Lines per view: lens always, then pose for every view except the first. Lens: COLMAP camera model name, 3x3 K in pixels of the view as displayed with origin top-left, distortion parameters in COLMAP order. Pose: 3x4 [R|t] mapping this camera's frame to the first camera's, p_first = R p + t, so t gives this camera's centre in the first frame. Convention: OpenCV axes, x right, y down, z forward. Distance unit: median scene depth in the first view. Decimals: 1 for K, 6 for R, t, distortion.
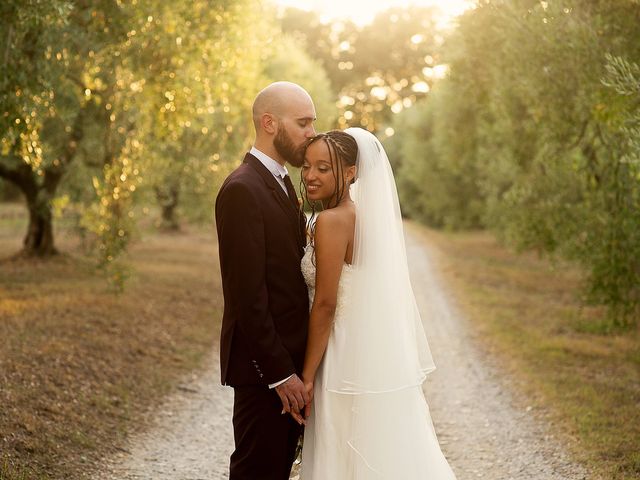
lens RADIAL K [[1726.5, 0, 320.3], [0, 1726.5, 229.2], [0, 0, 1]] dist [-0.035047, -0.466501]
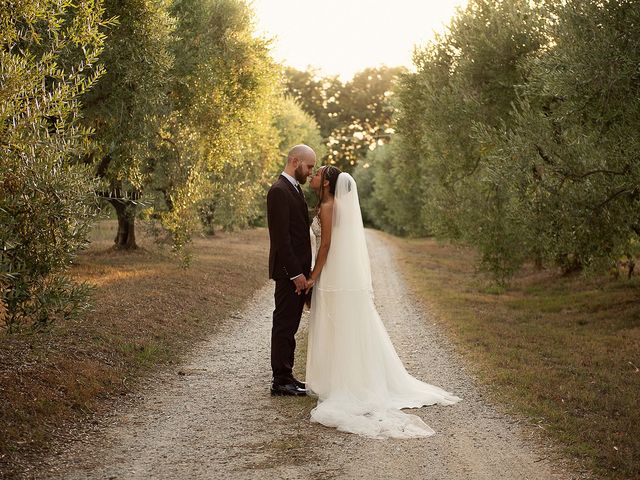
lens RADIAL K [[1365.7, 0, 320.0], [0, 1365.7, 240.0], [0, 0, 1]] dist [0.105102, 0.047432]
pose [[0.999964, -0.007418, 0.004169, 0.000738], [0.007426, 0.999970, -0.001988, 0.014969], [-0.004154, 0.002019, 0.999989, -0.257279]]
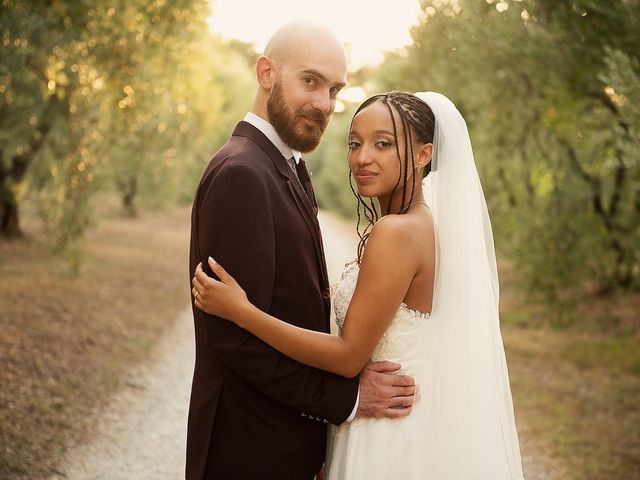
lens RADIAL K [[1365.7, 0, 320.0], [0, 1365.7, 240.0], [0, 0, 1]] dist [0.105102, 0.047432]
pose [[0.998201, 0.030854, 0.051401, -0.011946], [-0.031686, 0.999379, 0.015447, -0.003128], [-0.050892, -0.017048, 0.998559, 0.168294]]
